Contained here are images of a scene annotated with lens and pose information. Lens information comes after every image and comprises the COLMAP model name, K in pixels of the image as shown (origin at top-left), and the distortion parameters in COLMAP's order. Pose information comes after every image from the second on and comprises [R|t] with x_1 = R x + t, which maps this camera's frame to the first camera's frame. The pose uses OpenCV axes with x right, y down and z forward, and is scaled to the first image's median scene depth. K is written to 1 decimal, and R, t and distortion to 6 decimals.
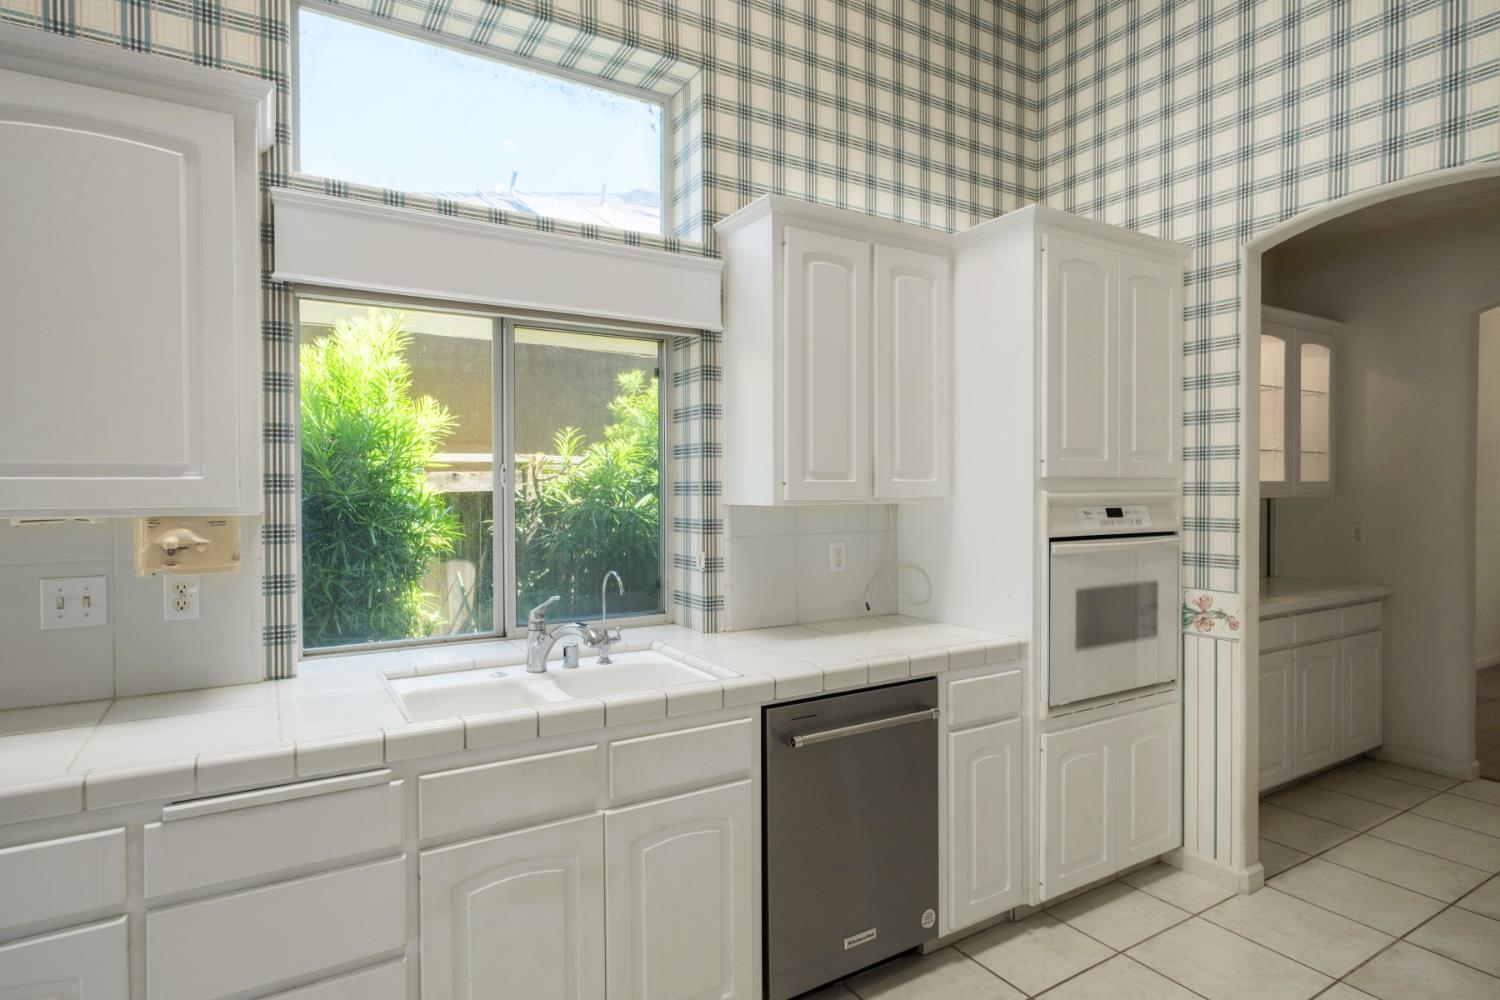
lens RADIAL K [[798.5, 0, 750.0], [0, 798.5, 500.0], [0, 0, 1]] dist [0.002551, 0.001354]
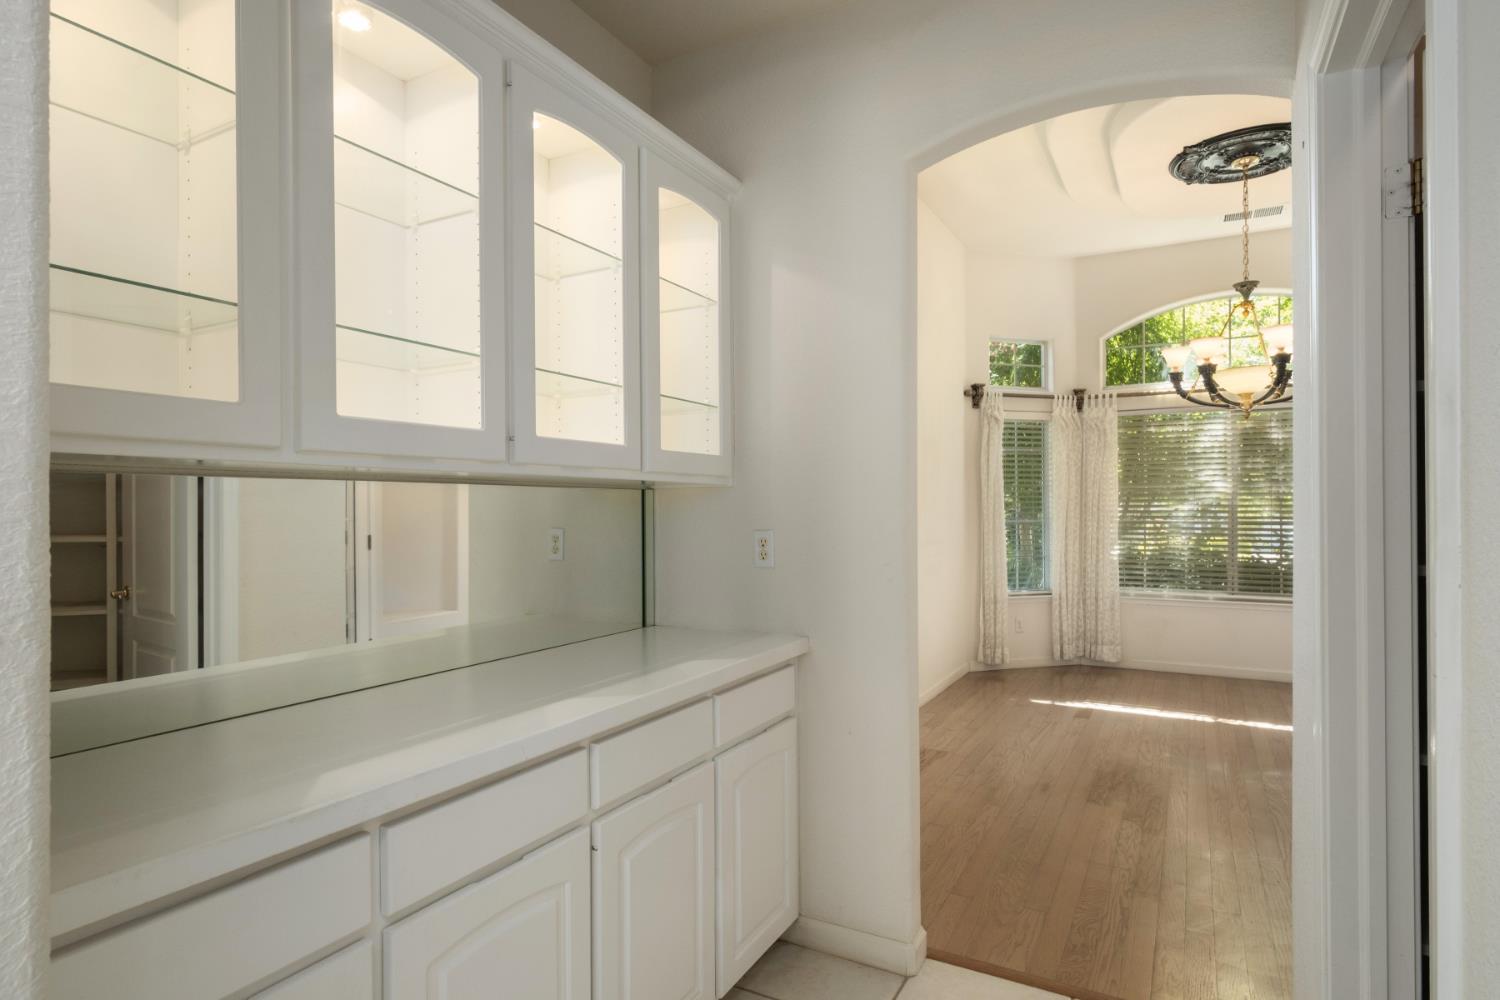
lens RADIAL K [[795.8, 0, 739.1], [0, 795.8, 504.9], [0, 0, 1]] dist [-0.002813, -0.000705]
pose [[0.871146, -0.001542, 0.491022, 0.476410], [0.008756, 0.999885, -0.012394, 0.018299], [-0.490946, 0.015096, 0.871059, 0.523532]]
